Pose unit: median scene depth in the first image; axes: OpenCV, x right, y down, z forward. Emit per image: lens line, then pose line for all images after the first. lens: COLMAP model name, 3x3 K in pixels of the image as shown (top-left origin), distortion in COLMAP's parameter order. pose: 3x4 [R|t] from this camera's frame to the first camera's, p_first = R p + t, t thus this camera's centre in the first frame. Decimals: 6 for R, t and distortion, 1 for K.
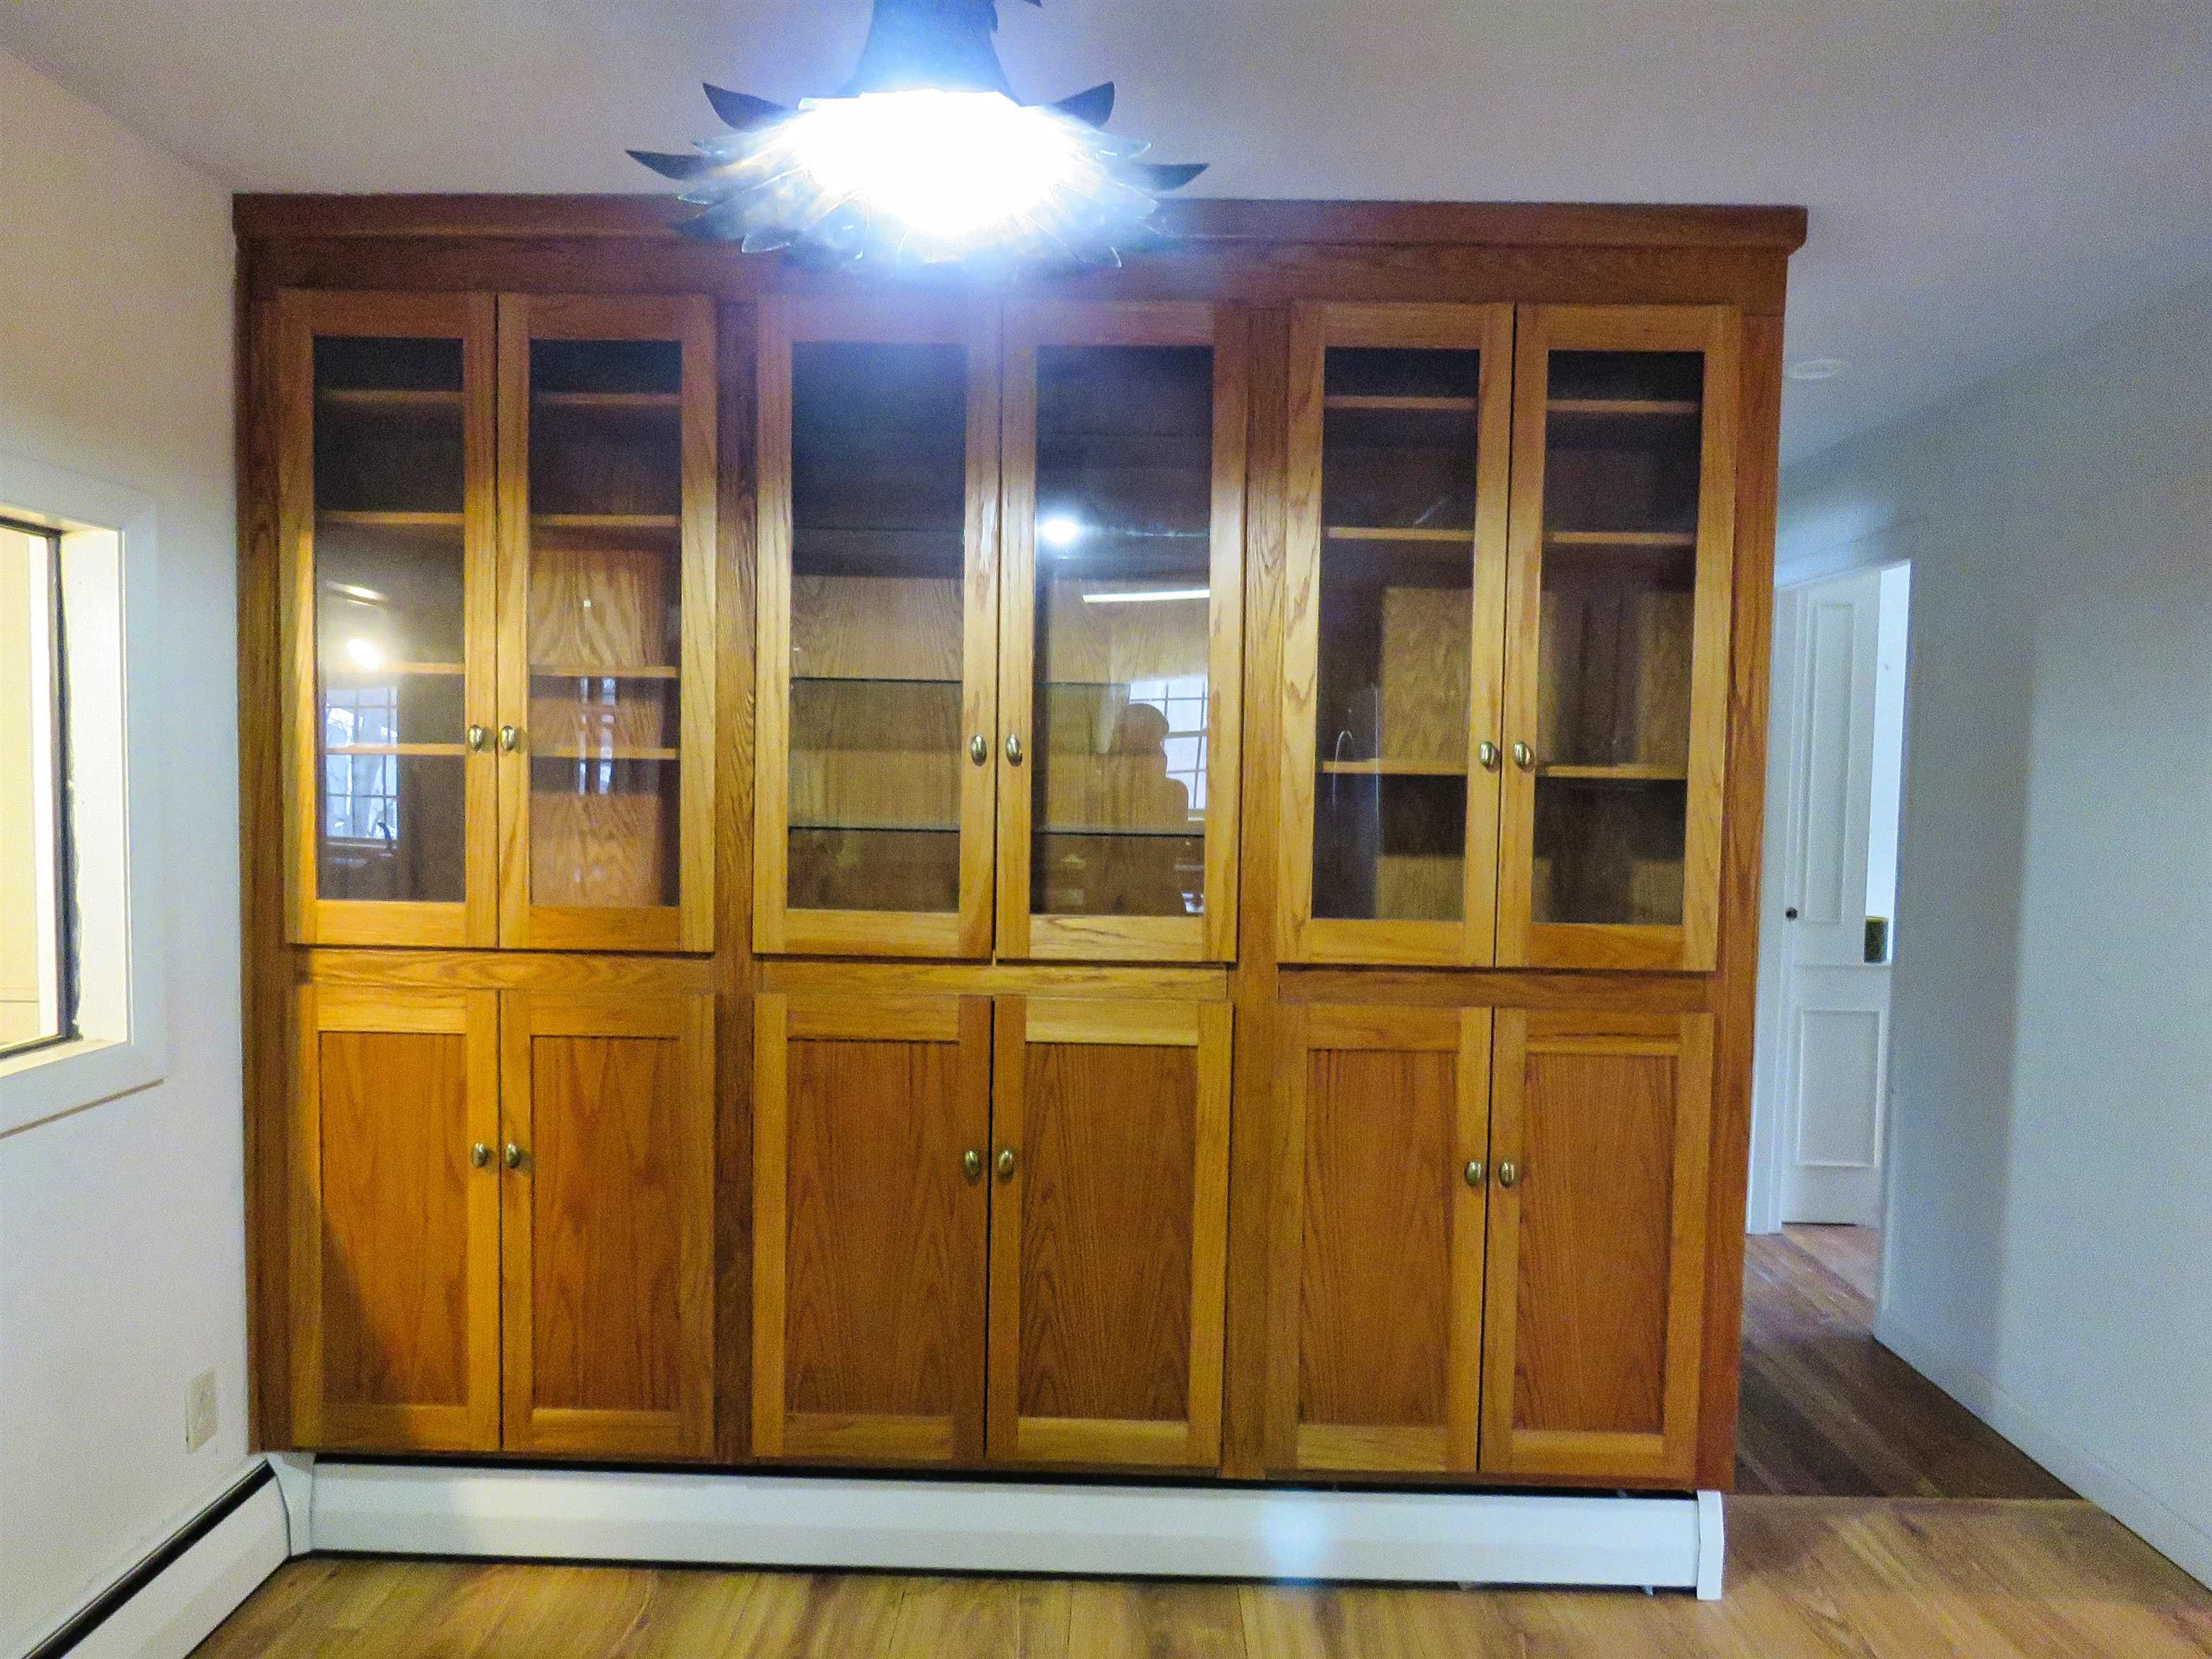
lens RADIAL K [[1418.5, 0, 1106.0], [0, 1418.5, 829.5], [0, 0, 1]] dist [-0.000983, 0.003768]
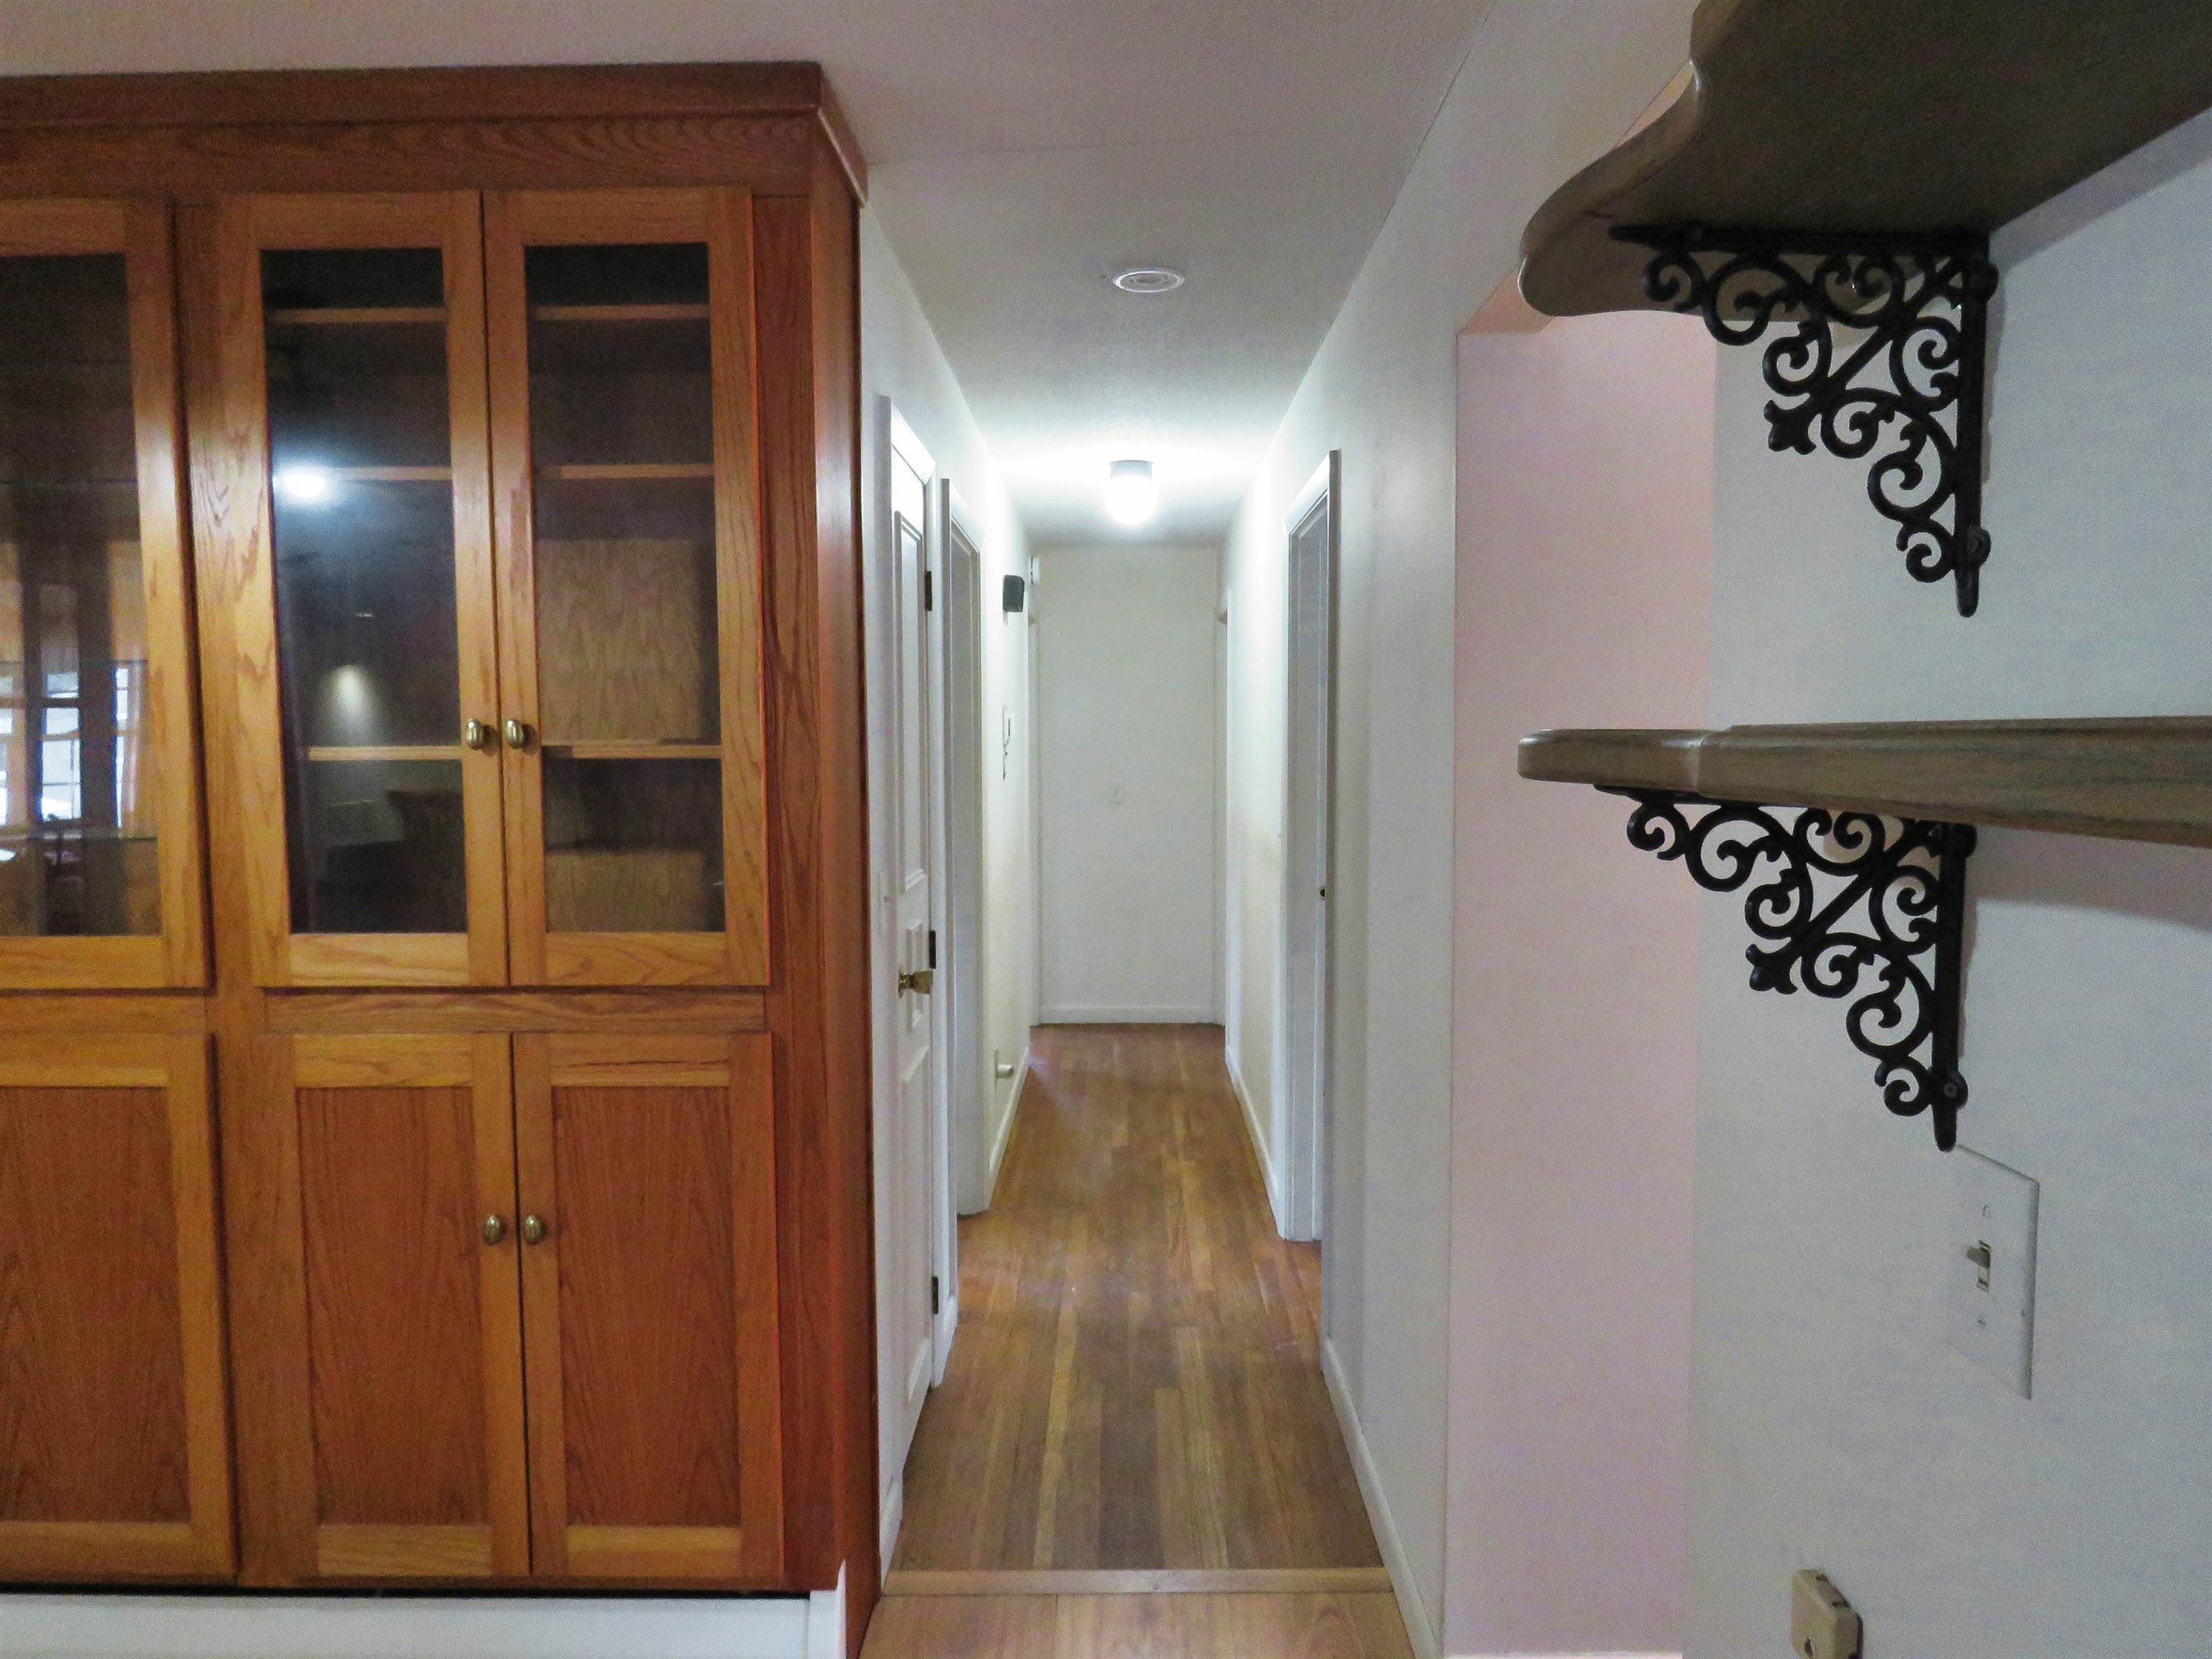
lens RADIAL K [[1418.5, 0, 1106.0], [0, 1418.5, 829.5], [0, 0, 1]] dist [-0.000983, 0.003768]
pose [[0.999660, -0.023421, -0.011439, 0.637908], [0.023668, 0.999478, 0.022003, -0.006592], [0.010918, -0.022267, 0.999692, 0.161394]]
